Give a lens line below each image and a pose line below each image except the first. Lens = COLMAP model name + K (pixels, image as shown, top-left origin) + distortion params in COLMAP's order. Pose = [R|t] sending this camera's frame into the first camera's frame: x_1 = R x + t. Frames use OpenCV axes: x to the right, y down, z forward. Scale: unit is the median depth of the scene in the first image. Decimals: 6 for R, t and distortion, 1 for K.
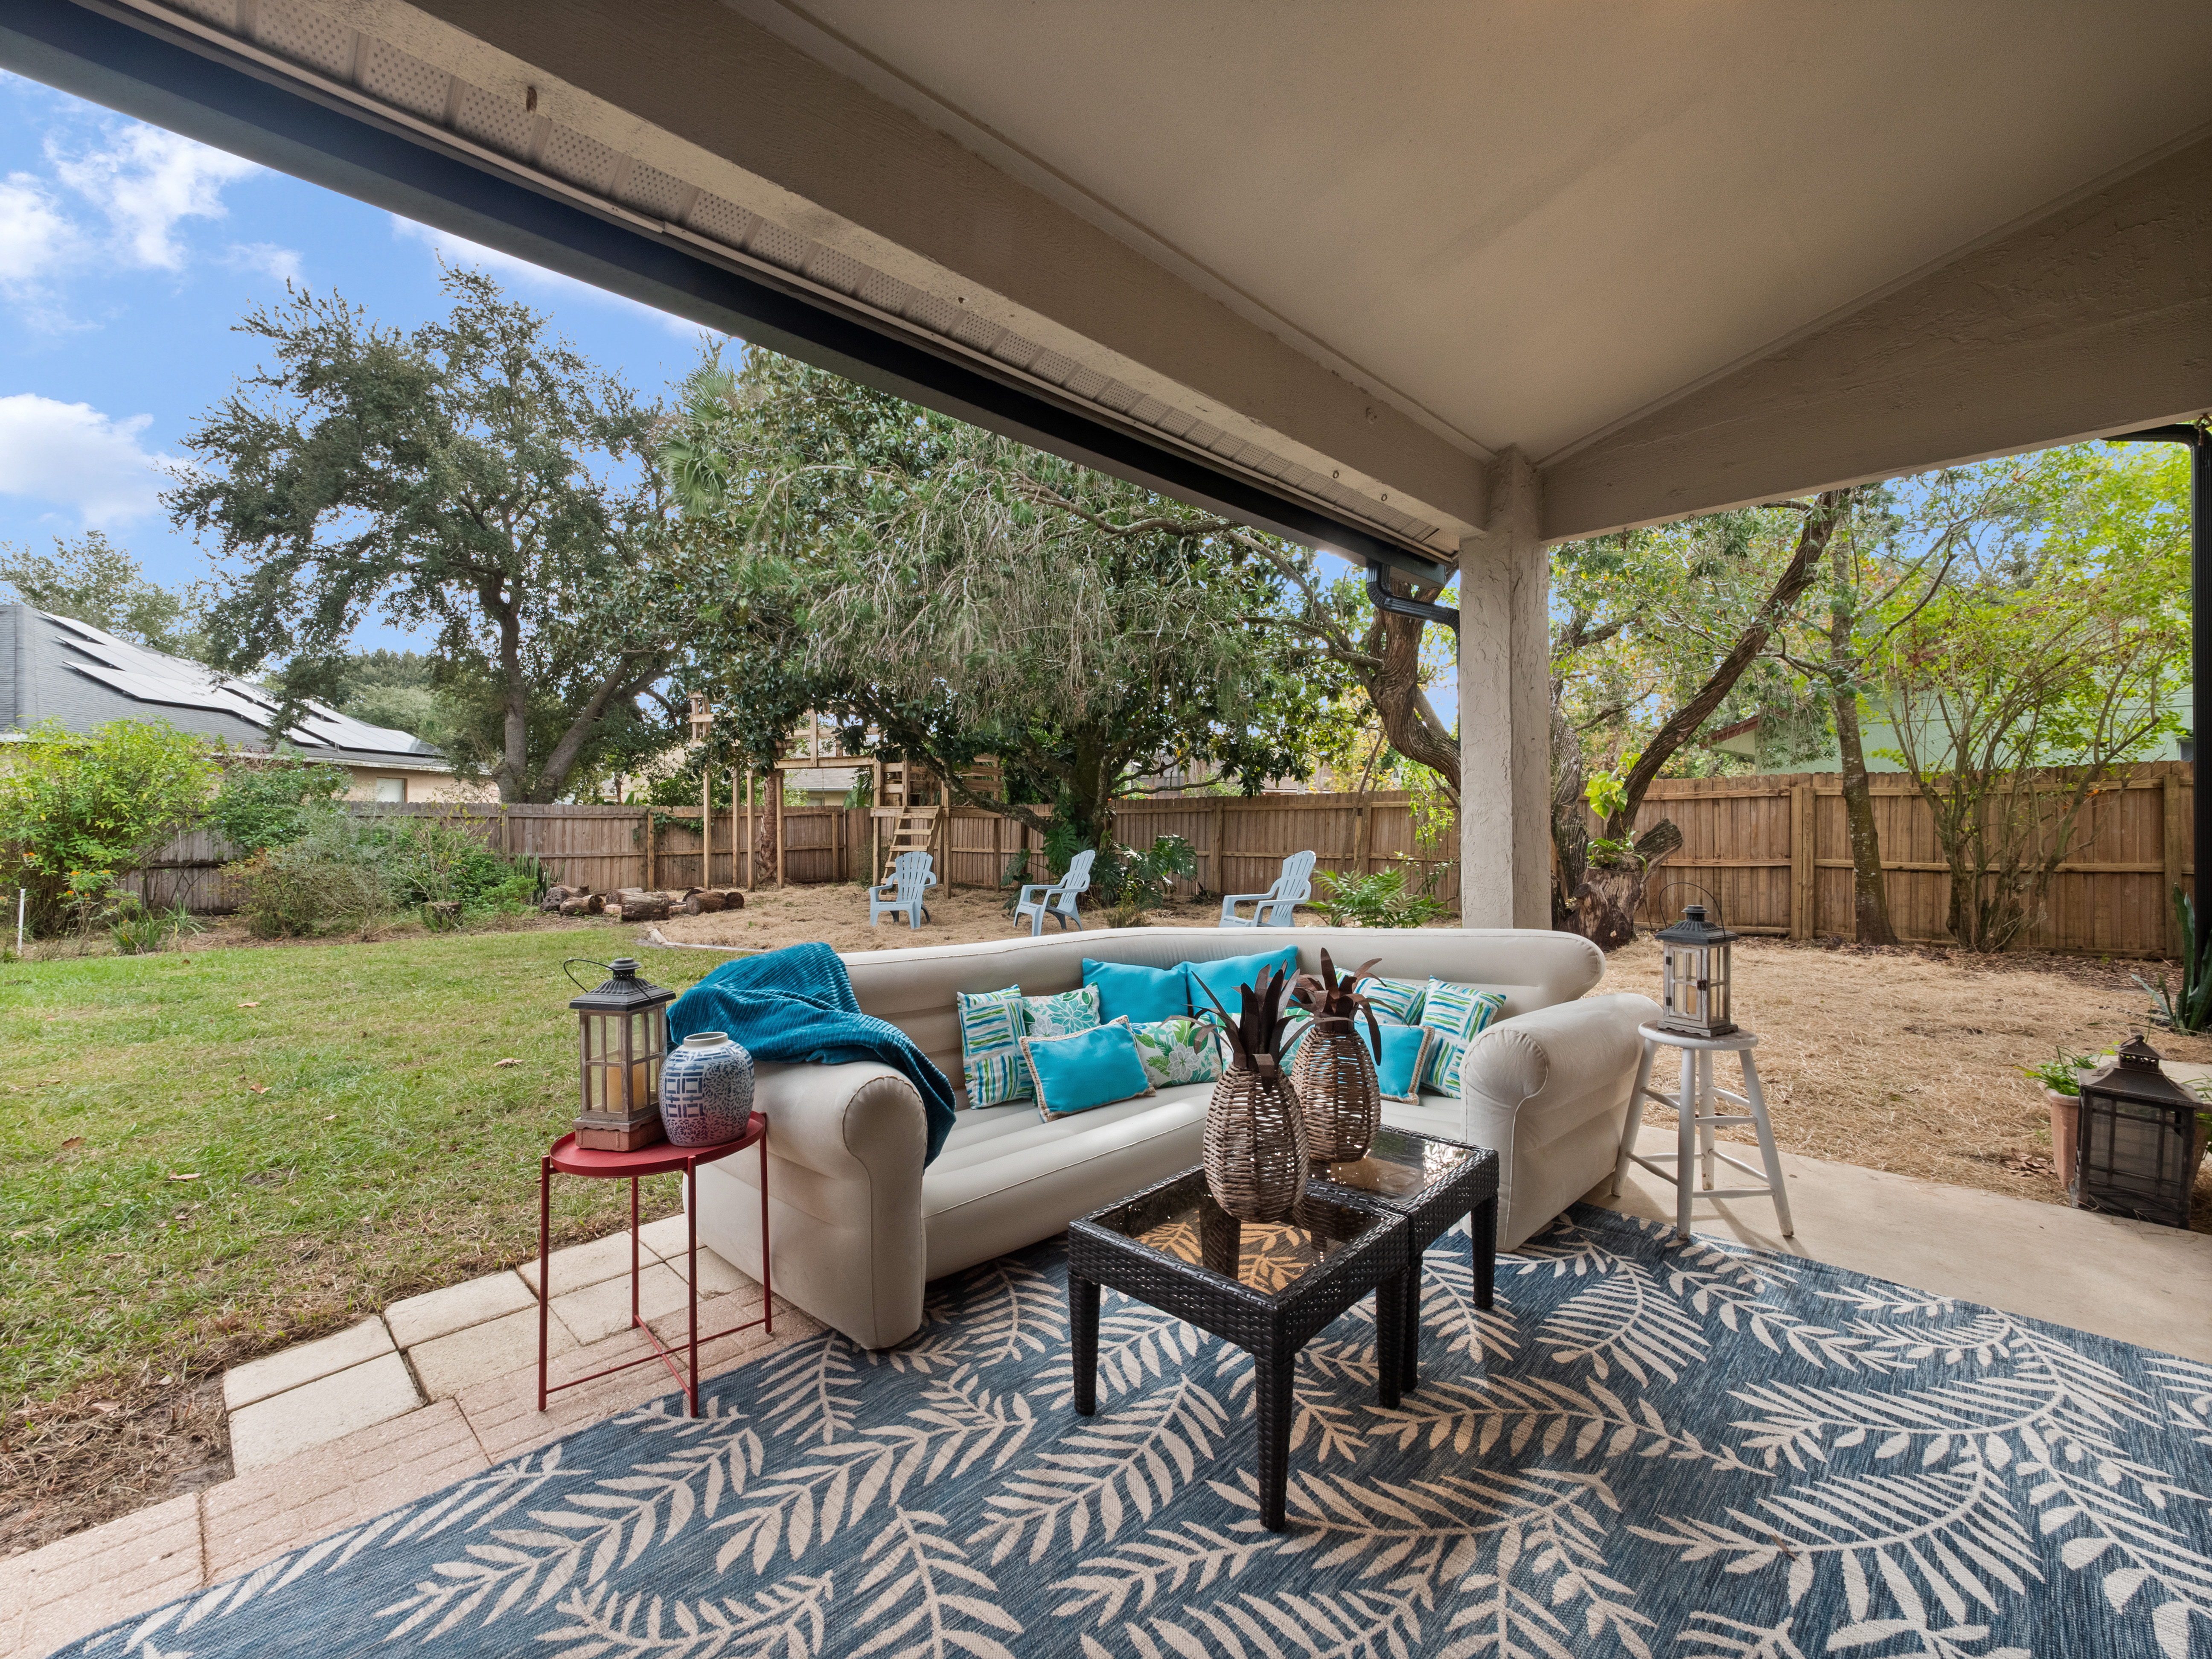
lens RADIAL K [[954.5, 0, 1089.0], [0, 954.5, 810.8], [0, 0, 1]] dist [0.000285, -0.004104]
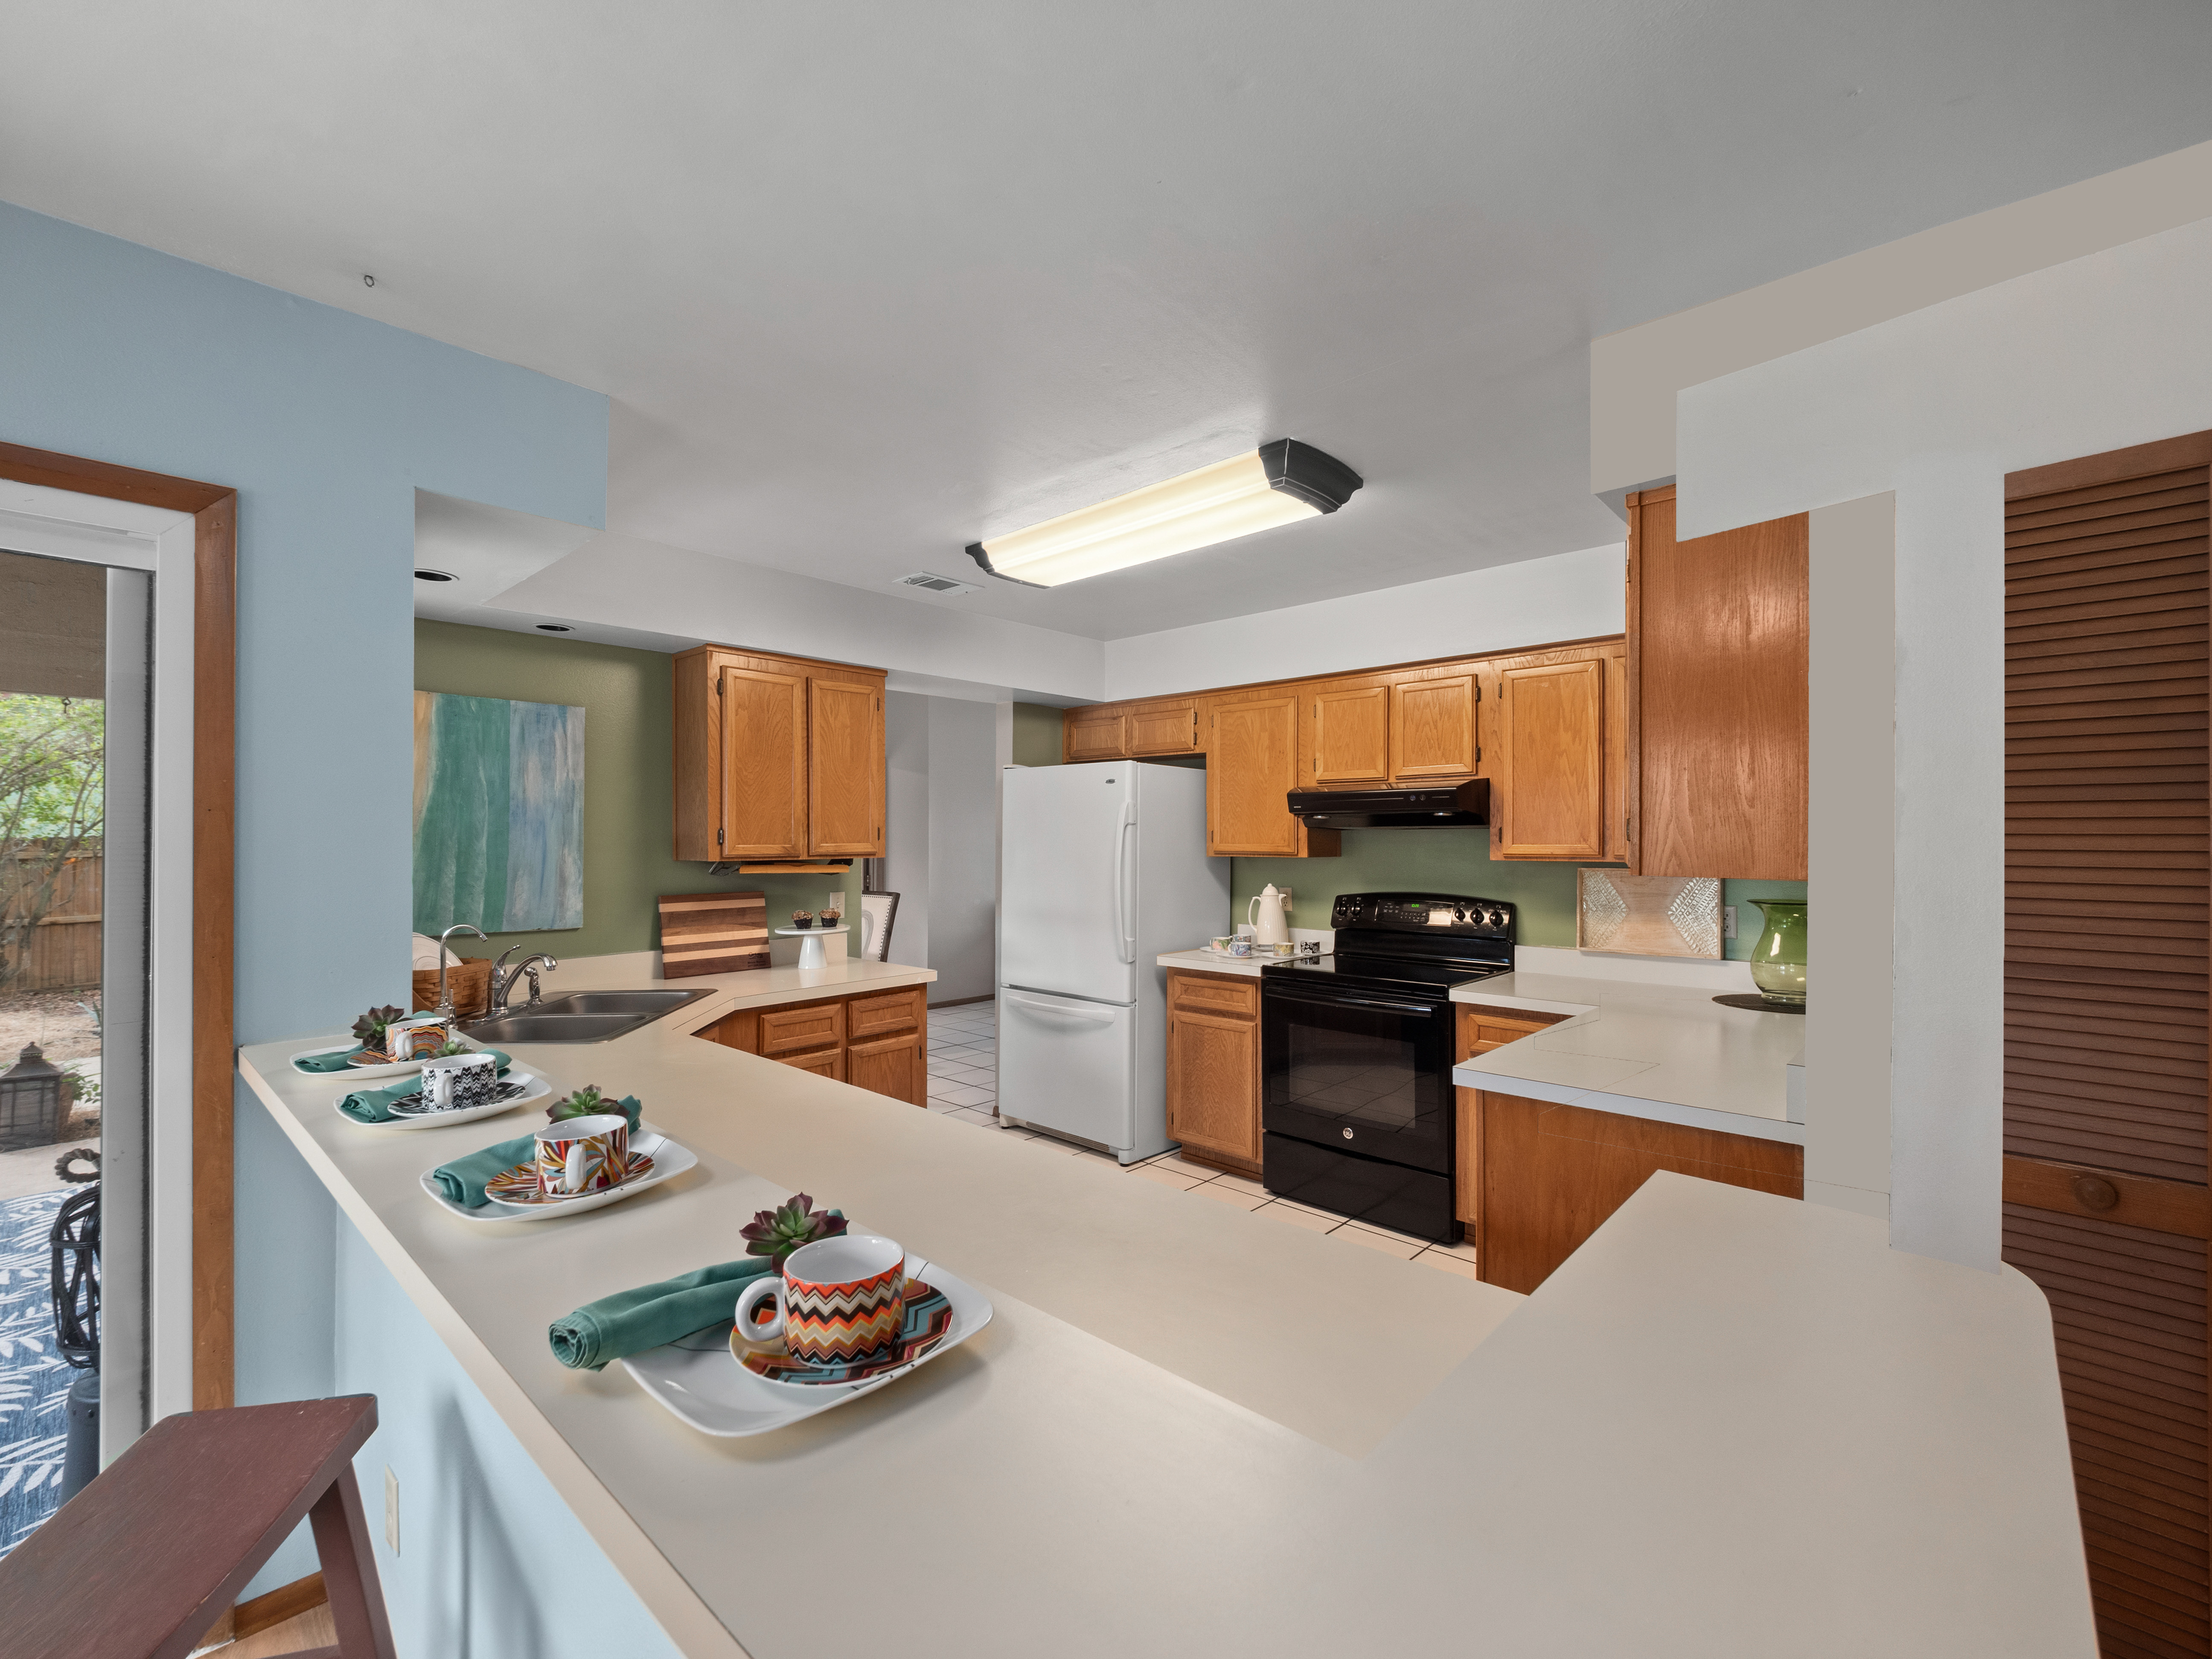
lens RADIAL K [[954.5, 0, 1103.4], [0, 954.5, 837.9], [0, 0, 1]] dist [0.000285, -0.004104]
pose [[-0.038518, 0.006989, 0.999233, -0.121364], [-0.004497, 0.999964, -0.007167, -0.022982], [-0.999248, -0.004770, -0.038486, -0.154683]]
